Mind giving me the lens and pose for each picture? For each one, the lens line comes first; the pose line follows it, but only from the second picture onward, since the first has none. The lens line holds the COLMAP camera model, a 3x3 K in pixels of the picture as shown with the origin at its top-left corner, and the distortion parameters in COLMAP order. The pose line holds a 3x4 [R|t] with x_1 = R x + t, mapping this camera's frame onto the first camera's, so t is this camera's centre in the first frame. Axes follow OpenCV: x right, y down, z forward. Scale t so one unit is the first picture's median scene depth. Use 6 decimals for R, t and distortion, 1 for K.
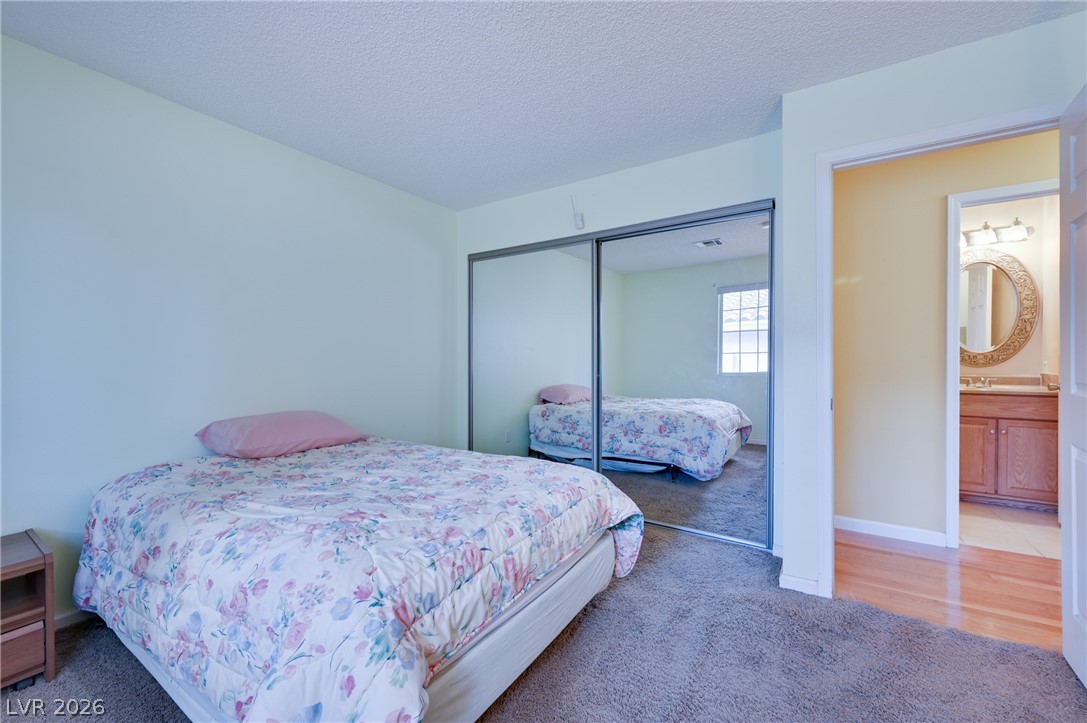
lens RADIAL K [[429.8, 0, 539.6], [0, 429.8, 354.5], [0, 0, 1]] dist [0.015379, 0.000024]
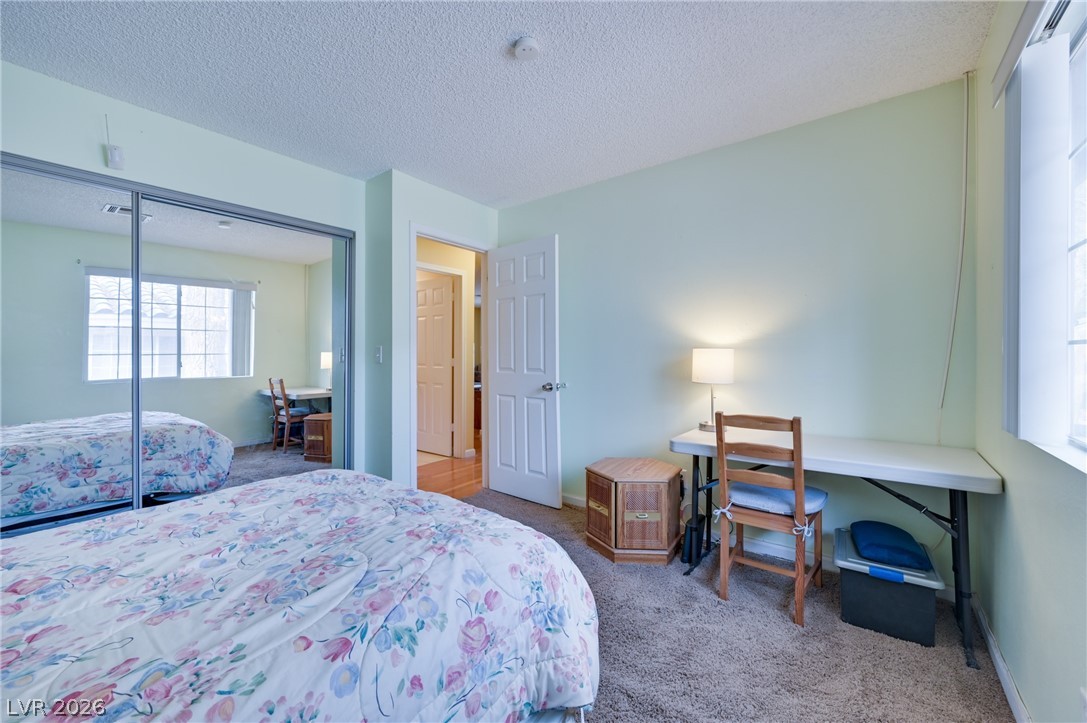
lens RADIAL K [[429.8, 0, 539.6], [0, 429.8, 354.5], [0, 0, 1]] dist [0.015379, 0.000024]
pose [[0.113937, -0.008719, 0.993450, -0.534322], [0.012490, 0.999895, 0.007343, 0.004104], [-0.993410, 0.011572, 0.114034, 0.274885]]
